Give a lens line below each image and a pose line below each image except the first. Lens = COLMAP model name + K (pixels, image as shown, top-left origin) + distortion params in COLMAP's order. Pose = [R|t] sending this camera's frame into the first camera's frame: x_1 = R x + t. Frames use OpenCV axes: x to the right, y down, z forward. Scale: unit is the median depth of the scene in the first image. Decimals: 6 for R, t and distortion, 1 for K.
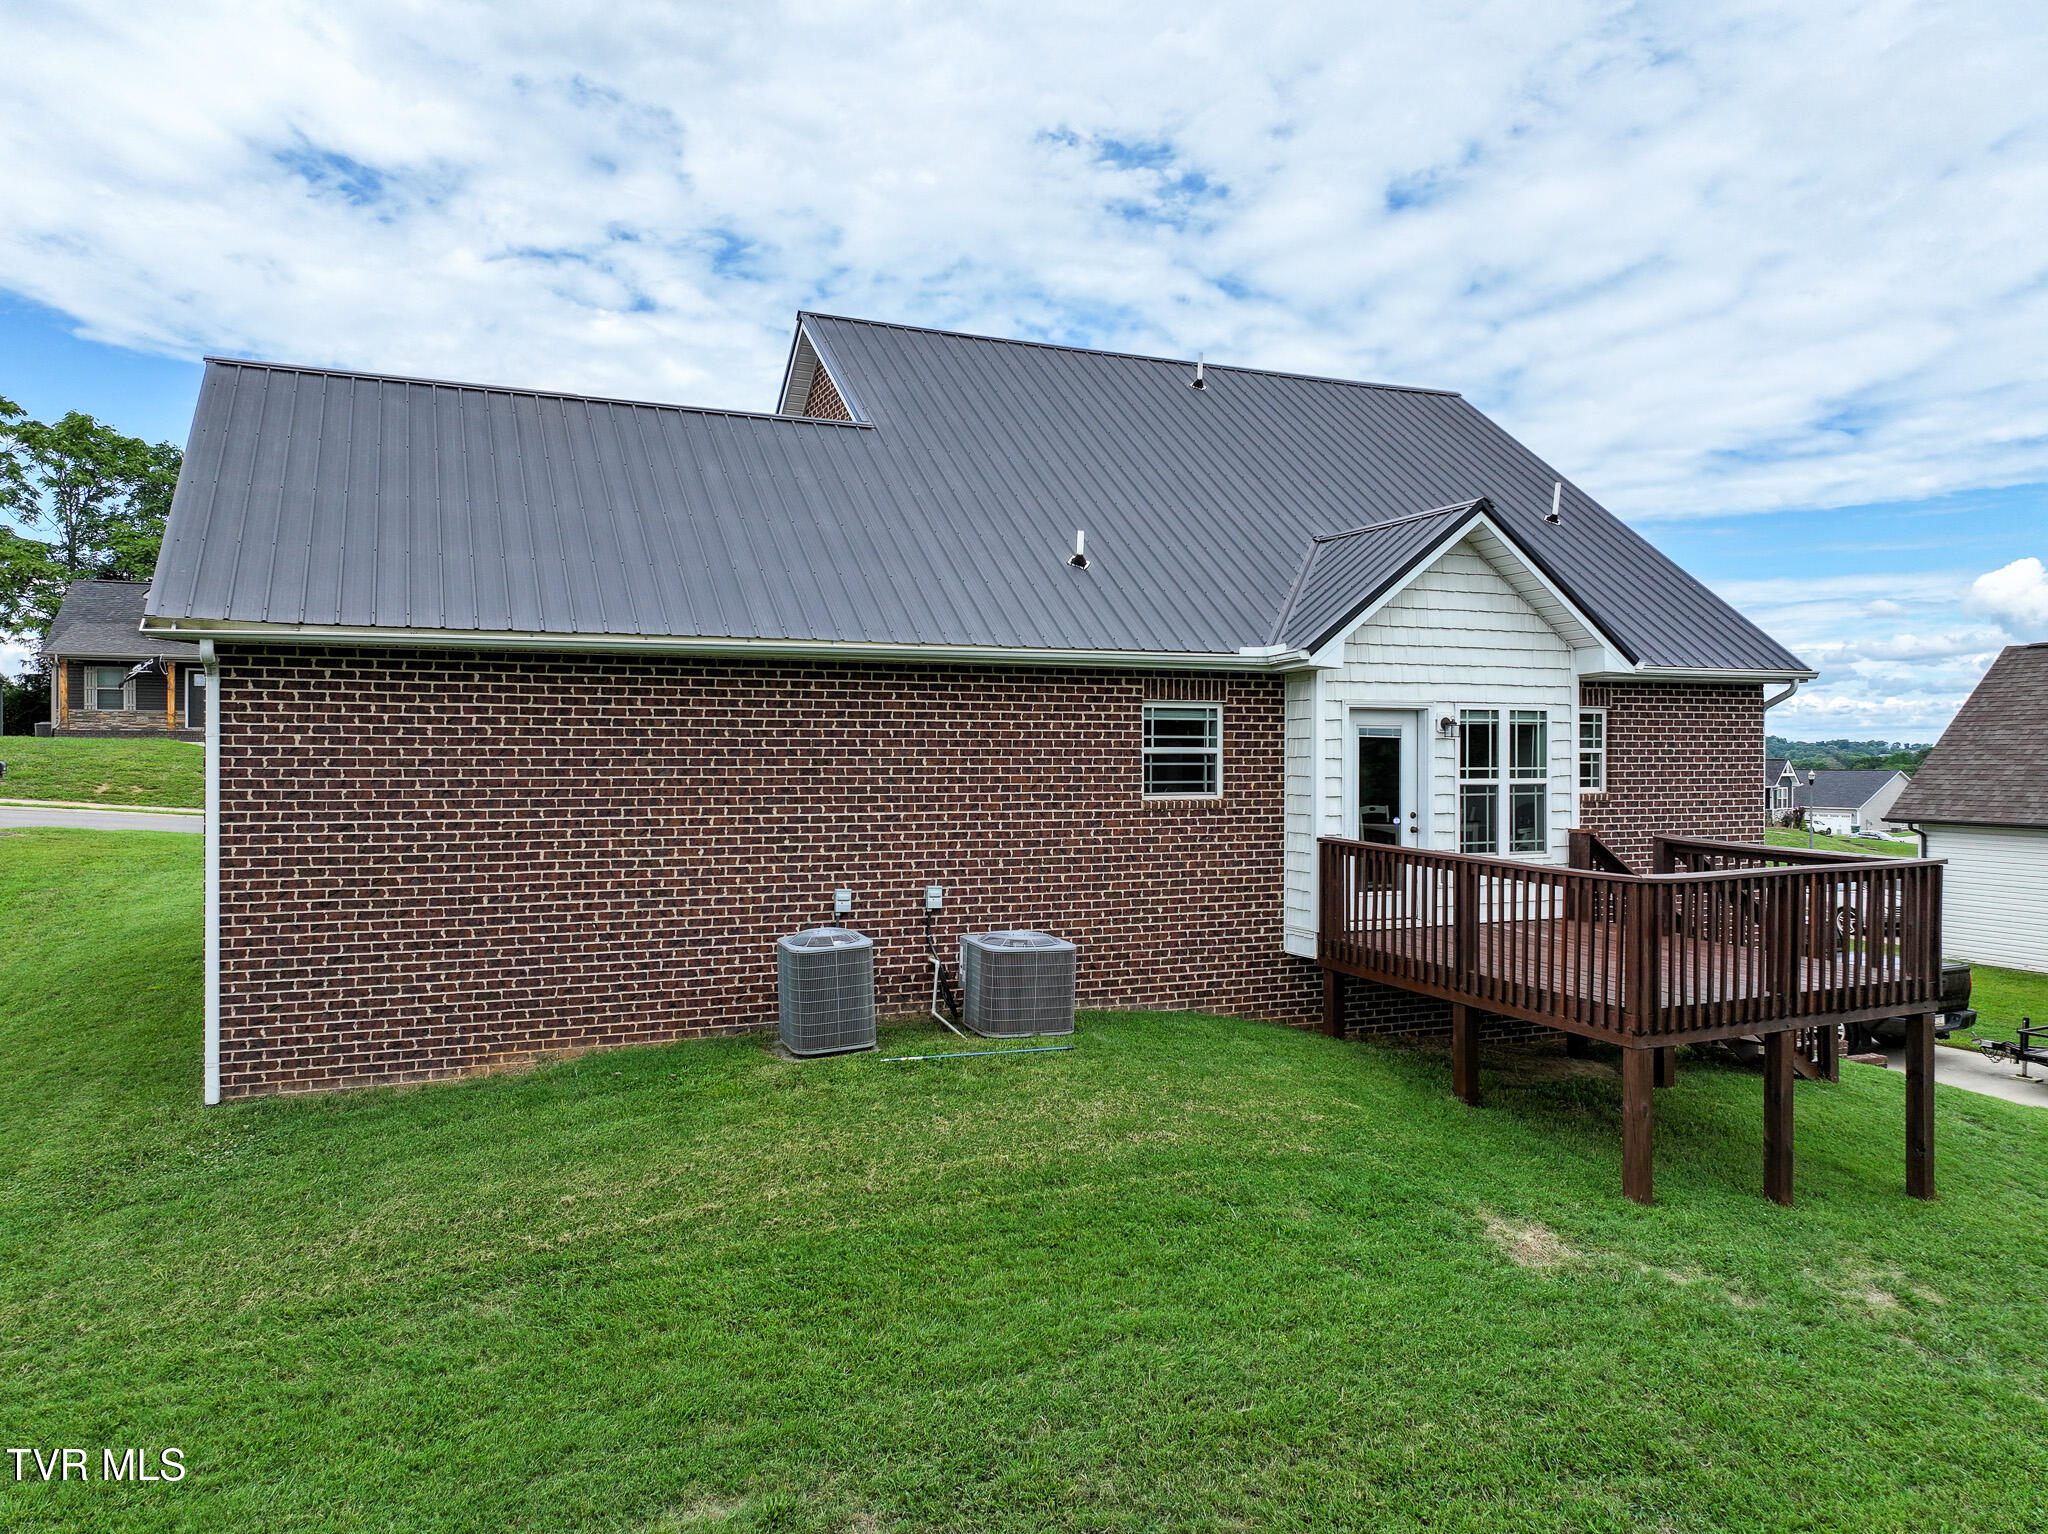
lens RADIAL K [[1422.2, 0, 1025.8], [0, 1422.2, 762.6], [0, 0, 1]] dist [0.003495, 0.013555]
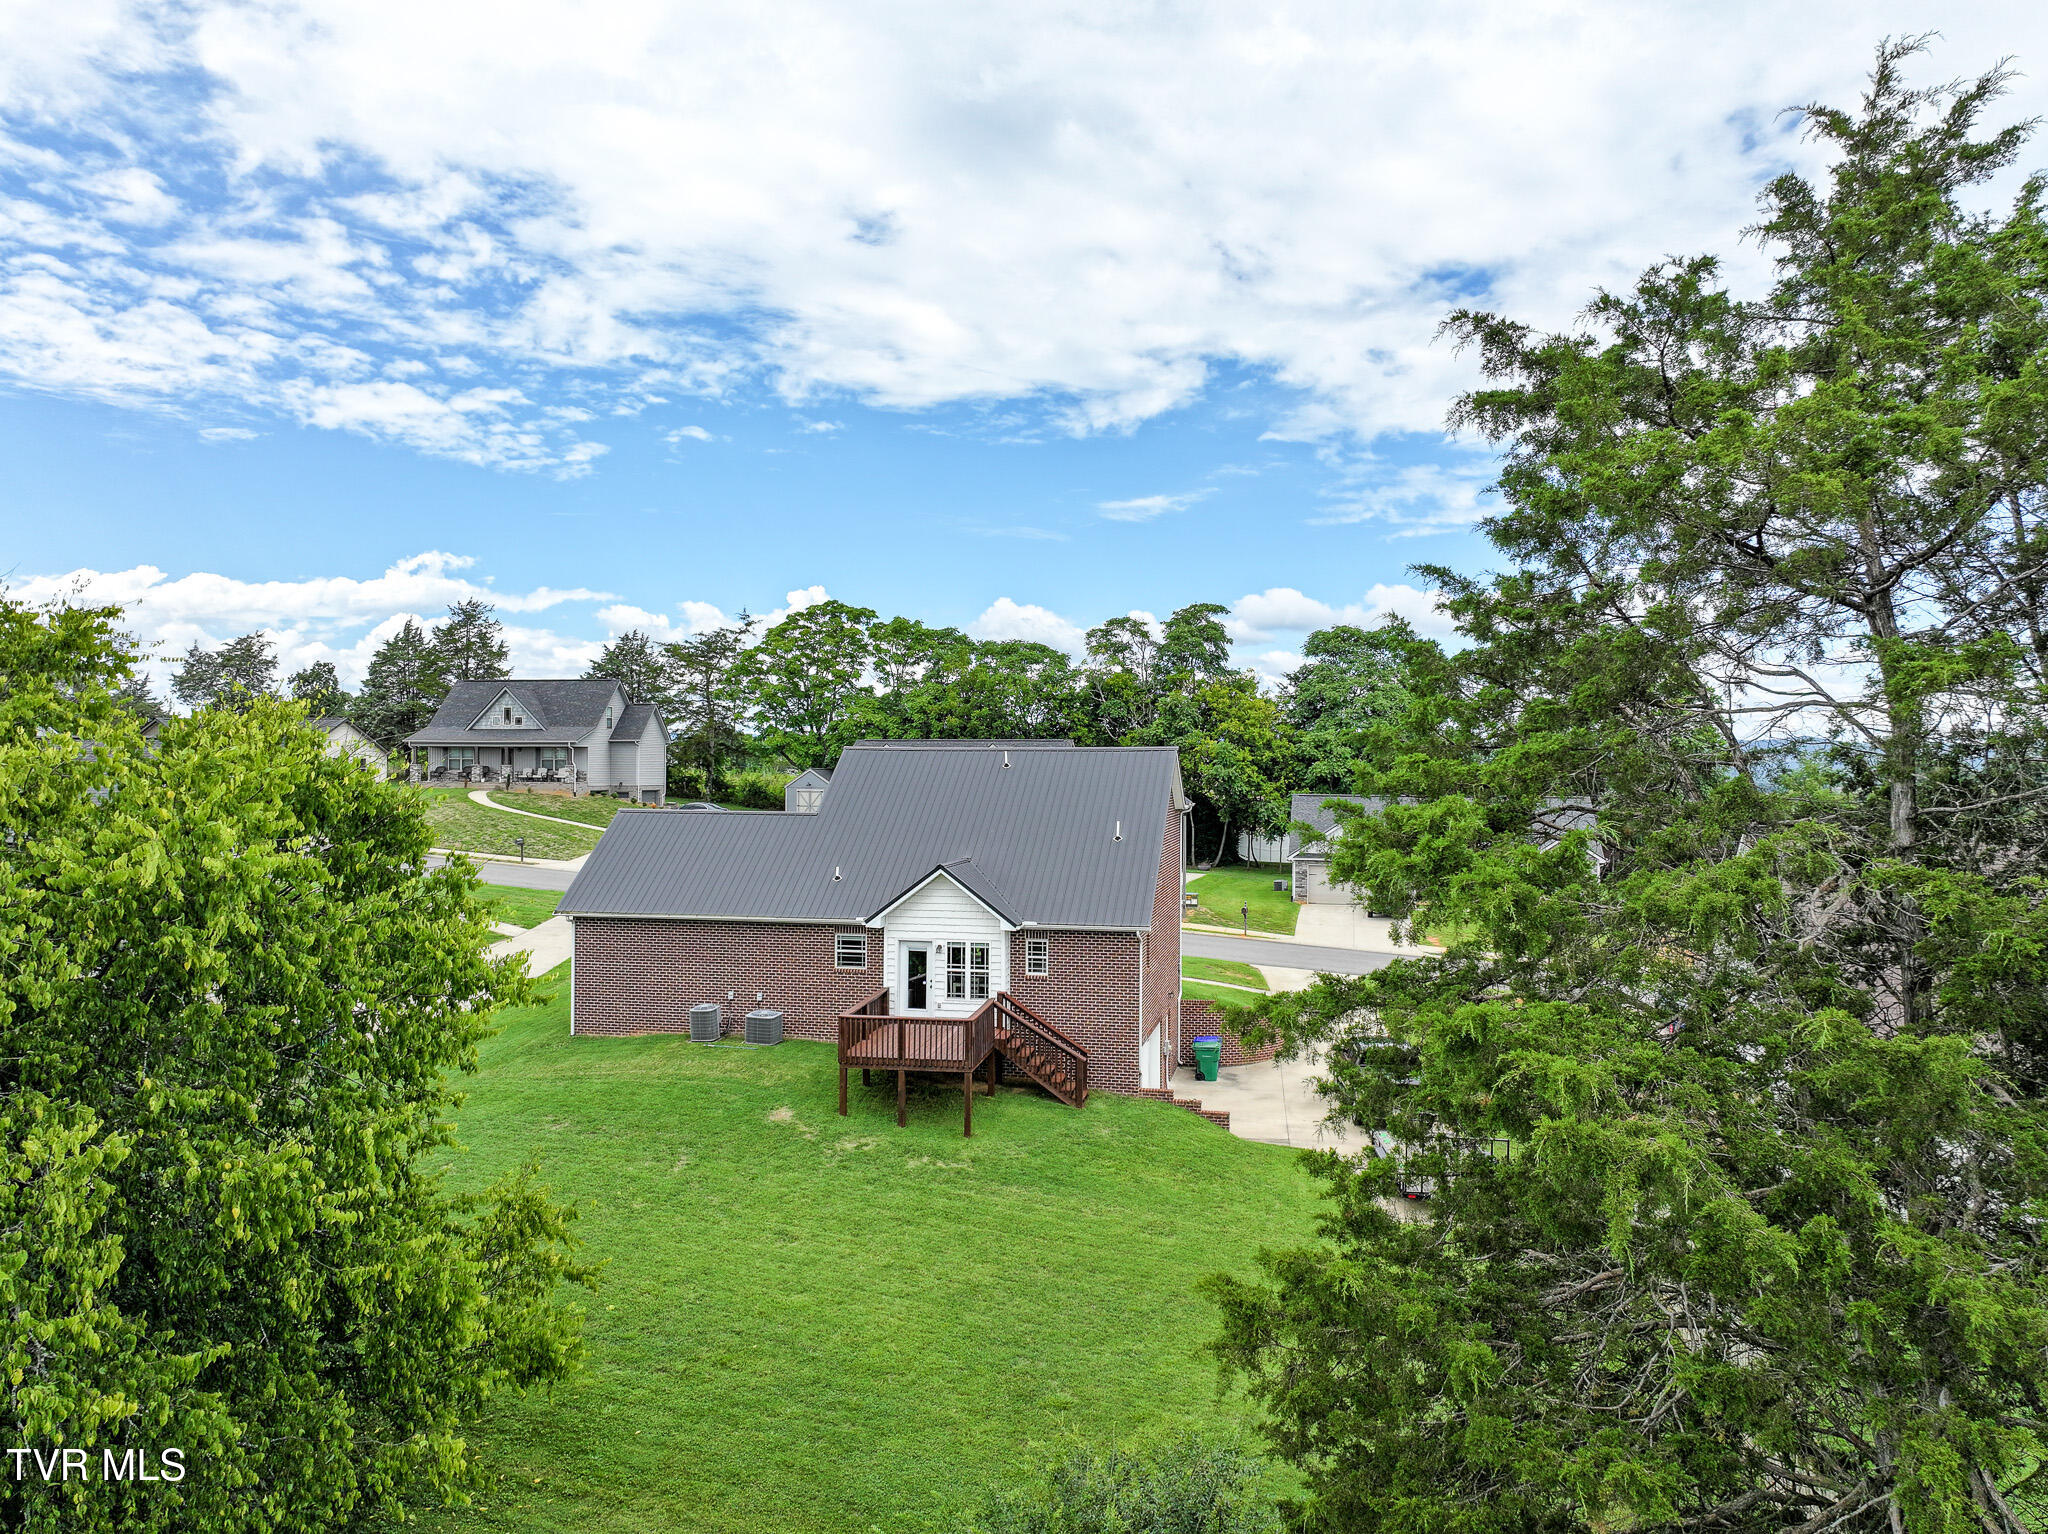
lens RADIAL K [[1422.2, 0, 1020.6], [0, 1422.2, 765.9], [0, 0, 1]] dist [0.003495, 0.013555]
pose [[0.803789, 0.004408, -0.594898, 2.004869], [-0.007812, 0.999965, -0.003146, -0.360580], [0.594863, 0.007176, 0.803795, -1.030849]]
